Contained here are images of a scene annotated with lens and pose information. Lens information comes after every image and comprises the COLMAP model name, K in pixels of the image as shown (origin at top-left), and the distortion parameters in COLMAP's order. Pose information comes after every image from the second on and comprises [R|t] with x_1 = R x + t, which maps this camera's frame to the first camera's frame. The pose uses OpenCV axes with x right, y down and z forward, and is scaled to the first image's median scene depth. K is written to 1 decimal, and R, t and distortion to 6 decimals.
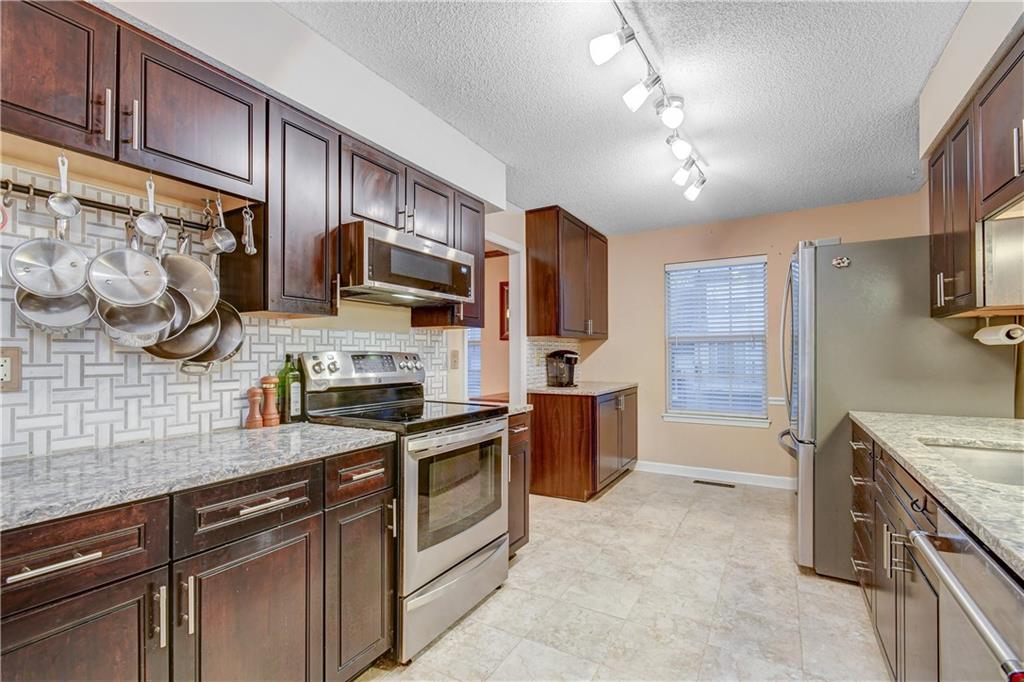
lens RADIAL K [[459.2, 0, 508.8], [0, 459.2, 347.7], [0, 0, 1]] dist [0.004492, -0.002099]
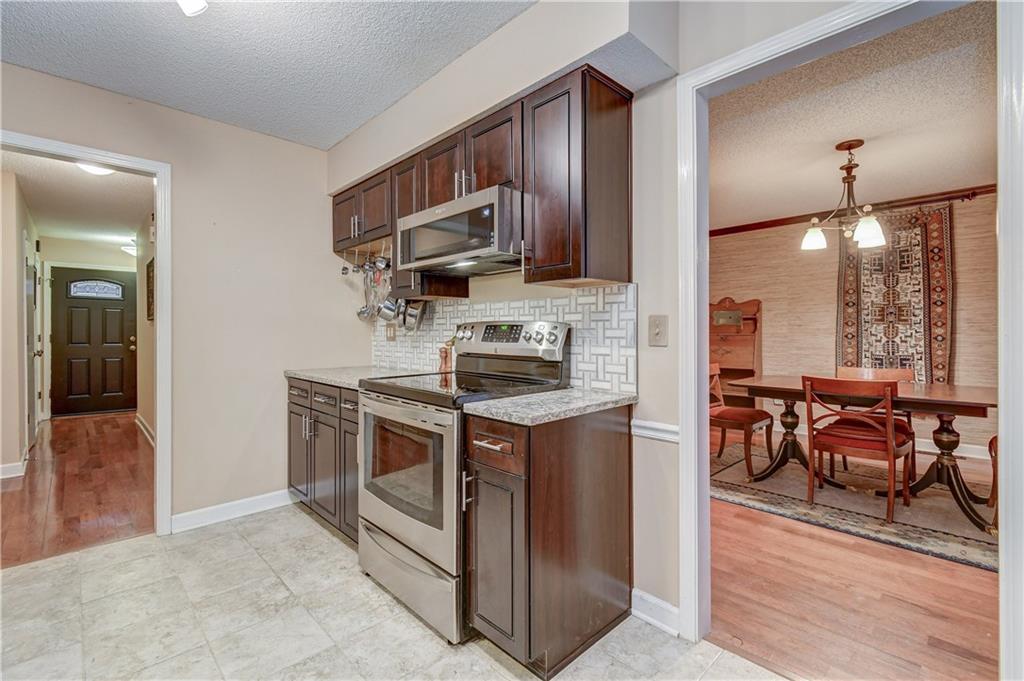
lens RADIAL K [[459.2, 0, 514.9], [0, 459.2, 329.7], [0, 0, 1]] dist [0.004492, -0.002099]
pose [[-0.260157, 0.002330, -0.965564, 0.599024], [0.019201, 0.999812, -0.002761, 0.027189], [0.965376, -0.019258, -0.260152, 1.185587]]
